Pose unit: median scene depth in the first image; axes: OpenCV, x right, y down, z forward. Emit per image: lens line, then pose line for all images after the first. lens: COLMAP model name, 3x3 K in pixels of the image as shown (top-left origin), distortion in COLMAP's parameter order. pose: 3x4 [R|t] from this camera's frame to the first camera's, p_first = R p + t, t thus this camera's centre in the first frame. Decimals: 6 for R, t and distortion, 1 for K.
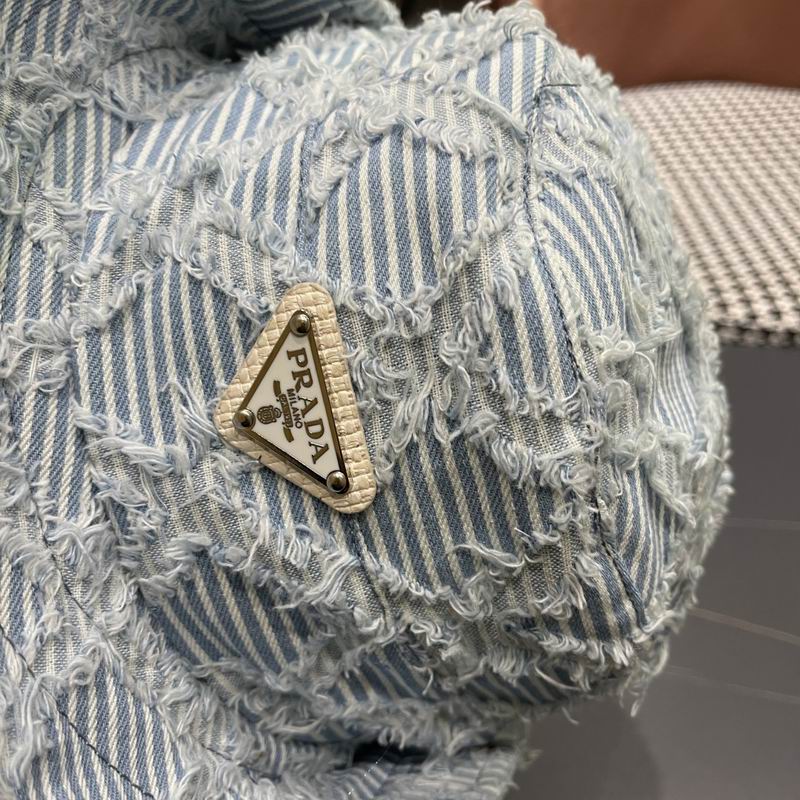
lens RADIAL K [[804.9, 0, 400.9], [0, 804.9, 404.2], [0, 0, 1]] dist [0.009883, 0.000509]
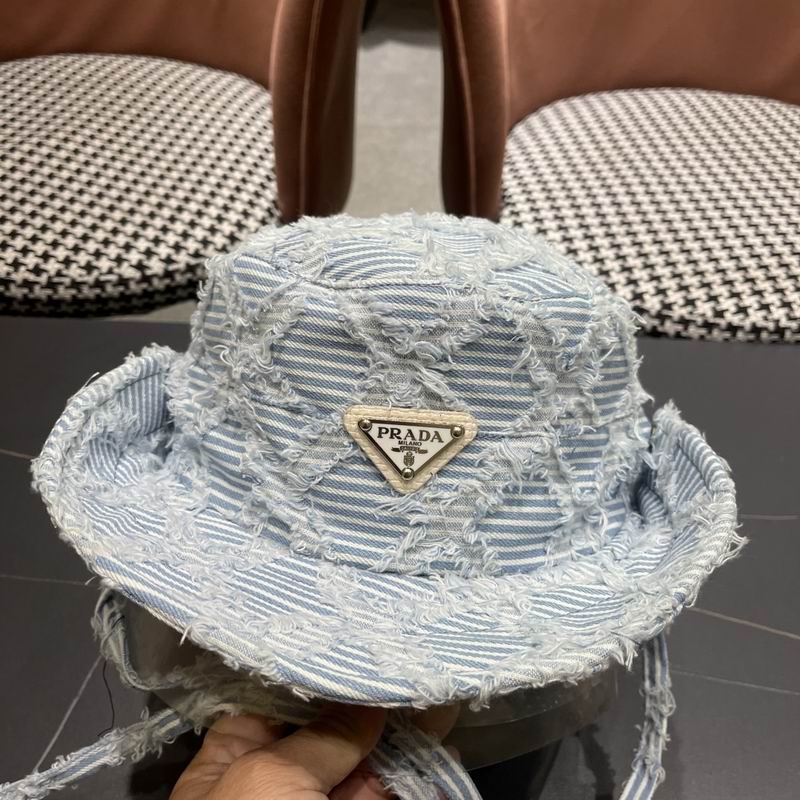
lens RADIAL K [[804.9, 0, 400.9], [0, 804.9, 404.2], [0, 0, 1]] dist [0.009883, 0.000509]
pose [[0.282908, -0.948547, 0.142204, -0.305289], [0.959101, 0.278316, -0.051628, 0.053110], [0.009394, 0.150994, 0.988490, -0.736675]]
